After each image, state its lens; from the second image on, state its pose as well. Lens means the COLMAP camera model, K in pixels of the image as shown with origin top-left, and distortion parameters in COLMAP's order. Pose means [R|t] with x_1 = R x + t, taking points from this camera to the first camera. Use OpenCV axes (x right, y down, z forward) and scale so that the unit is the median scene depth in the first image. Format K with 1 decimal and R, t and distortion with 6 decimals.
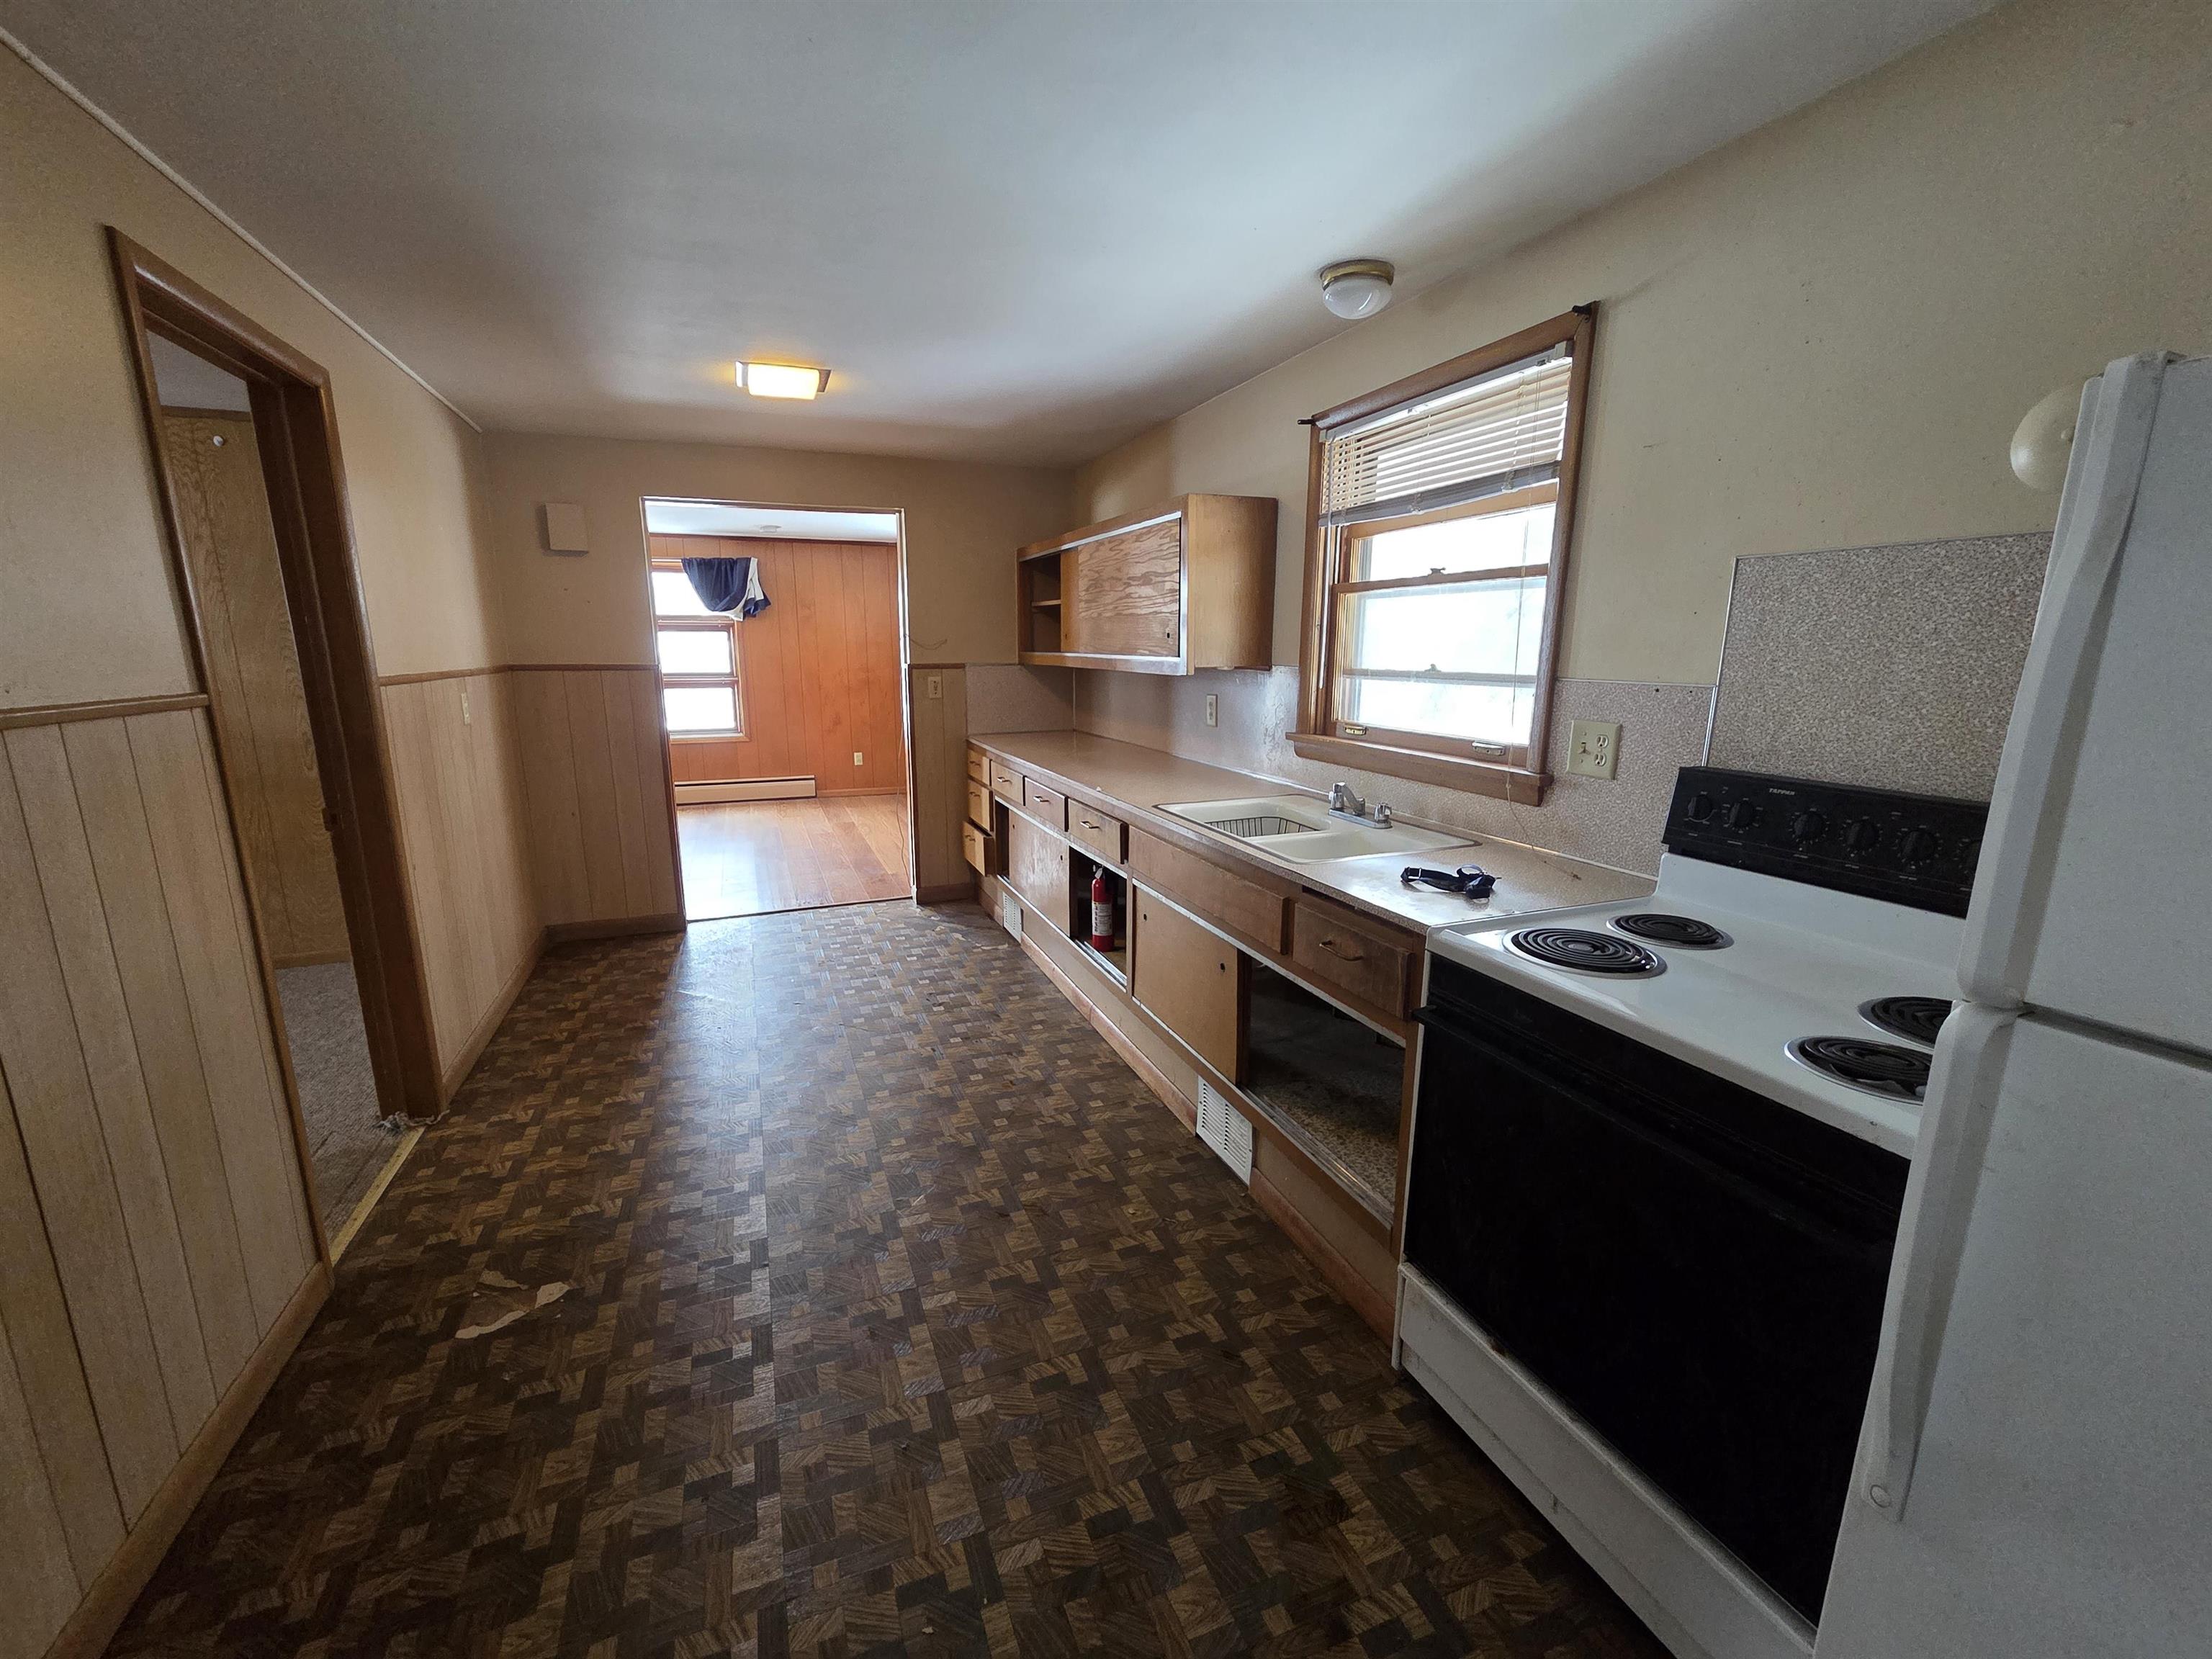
lens RADIAL K [[893.1, 0, 1100.2], [0, 893.1, 830.9], [0, 0, 1]] dist [0.002240, 0.000437]
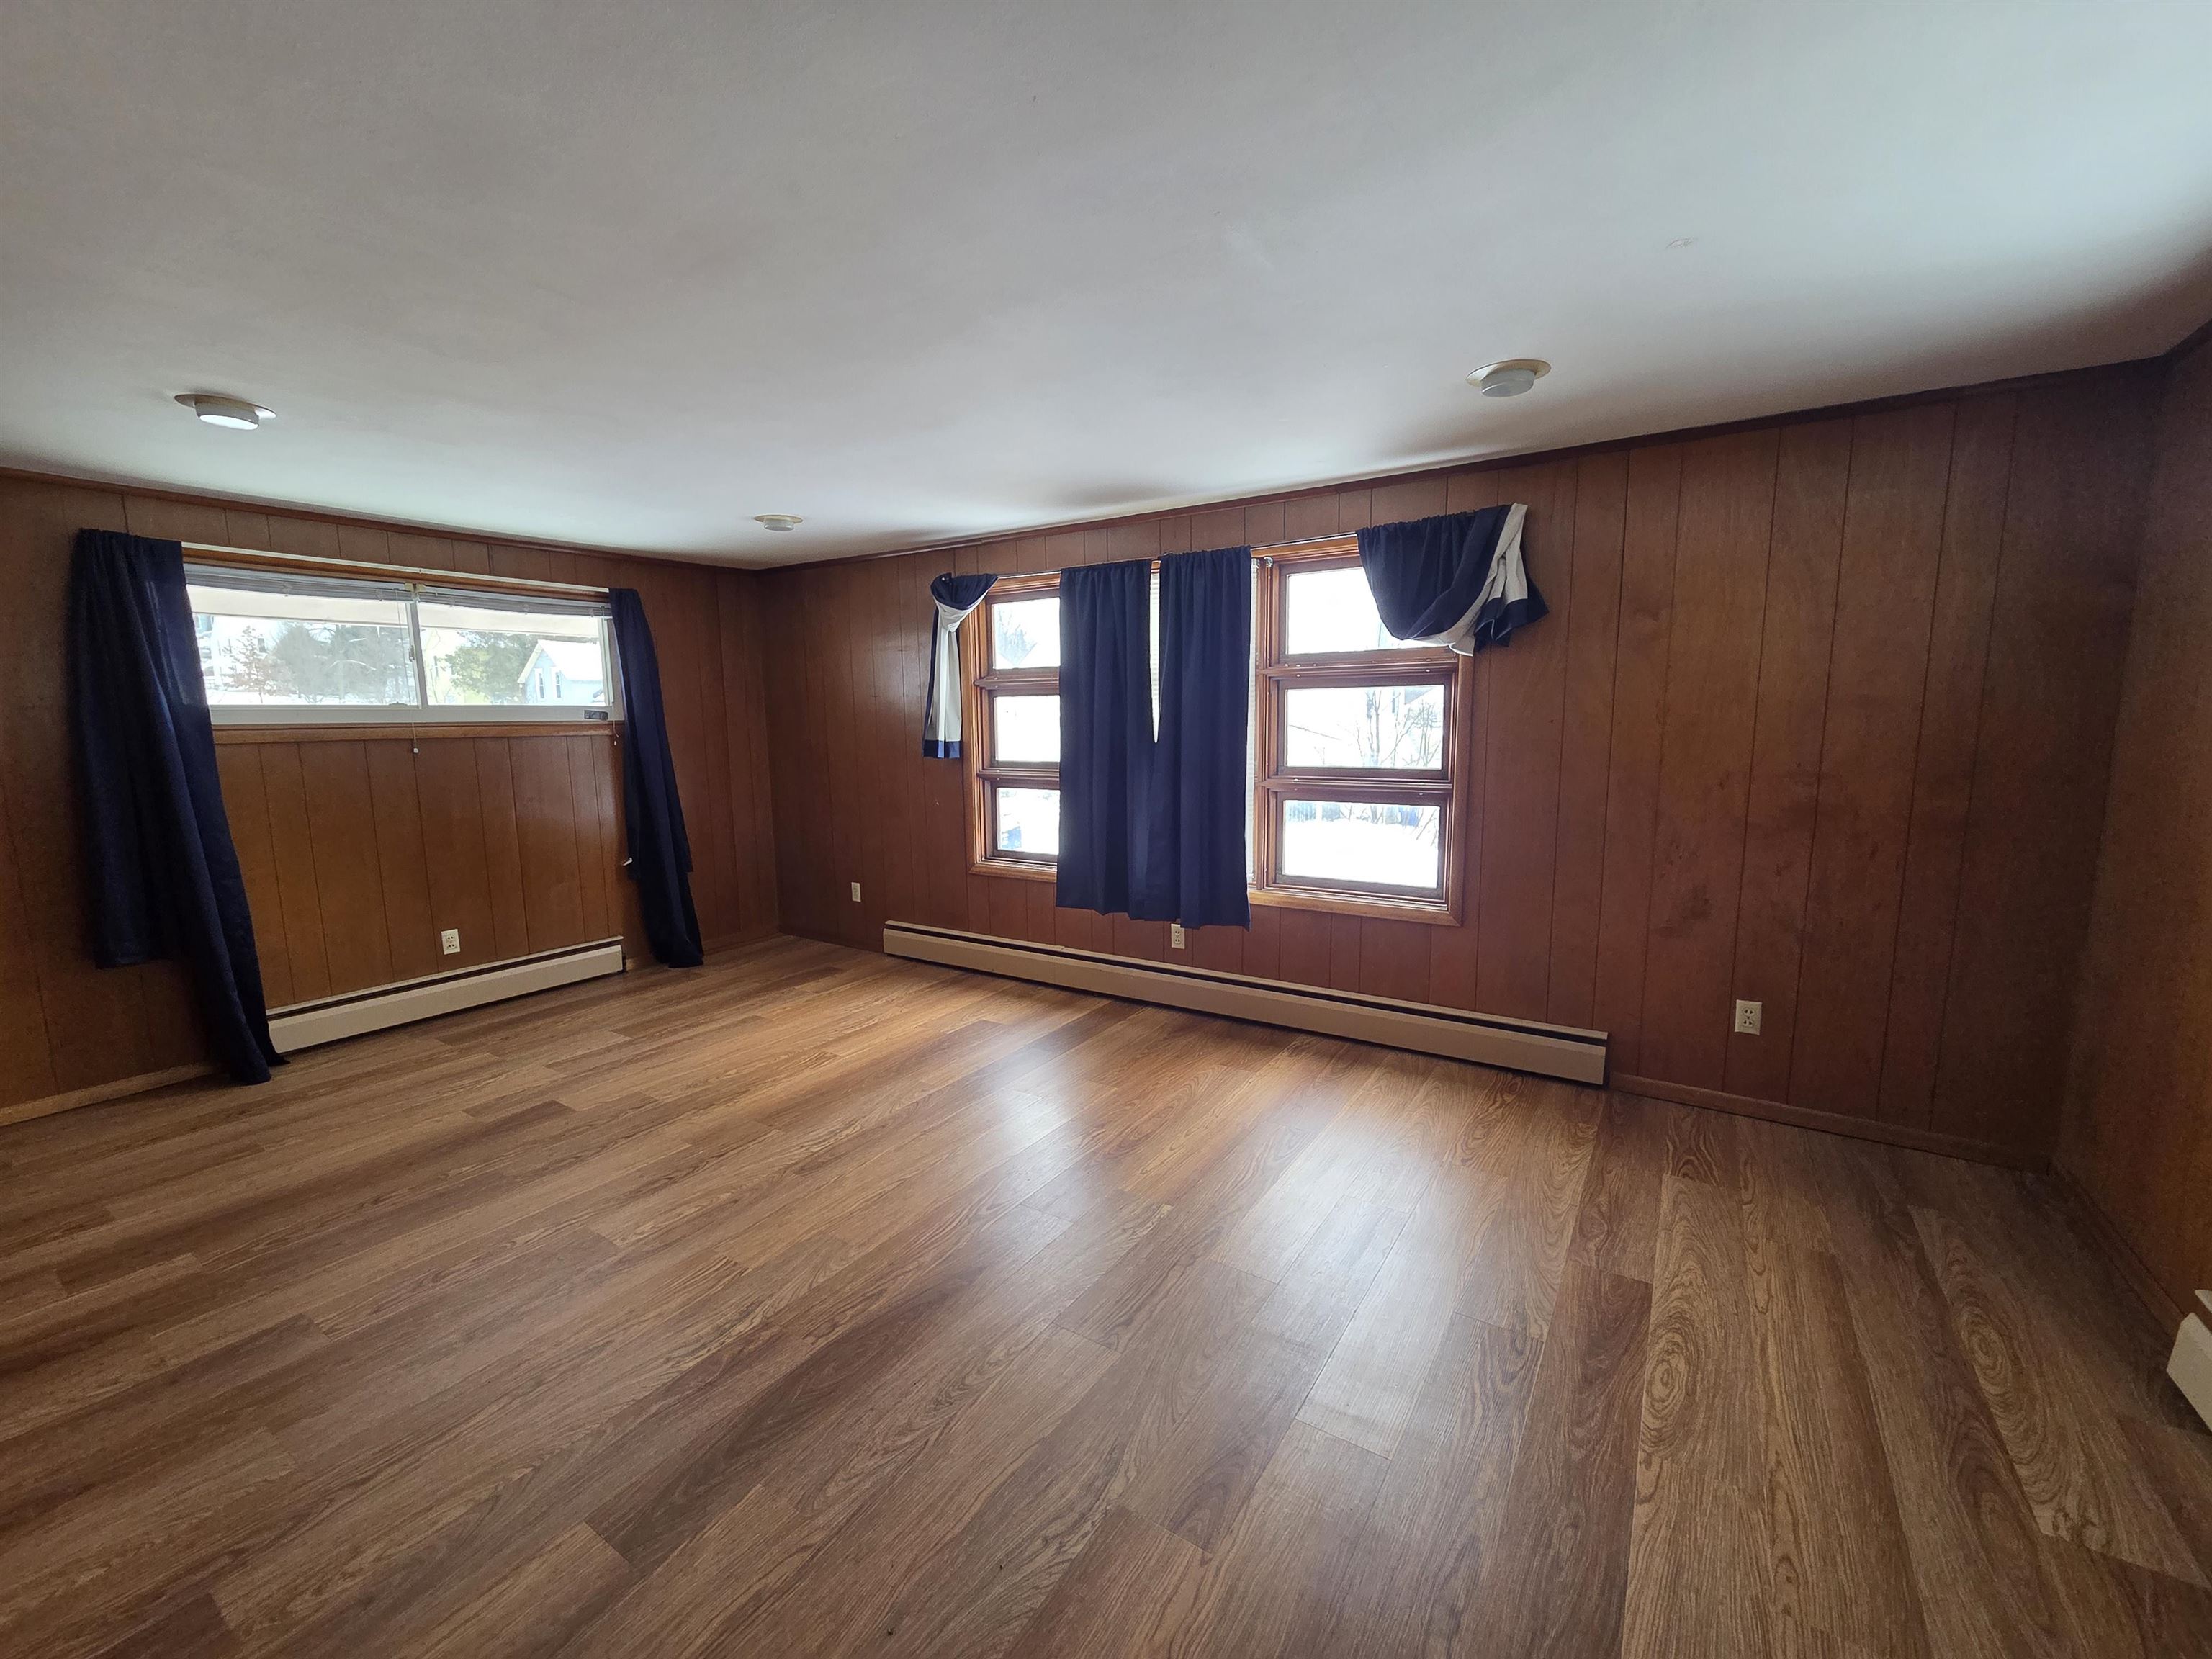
lens RADIAL K [[893.1, 0, 1094.8], [0, 893.1, 831.9], [0, 0, 1]] dist [0.002240, 0.000437]
pose [[0.568670, 0.099826, -0.816486, -0.142075], [-0.155711, 0.987726, 0.012313, -0.127048], [0.807694, 0.120134, 0.577234, 0.608560]]
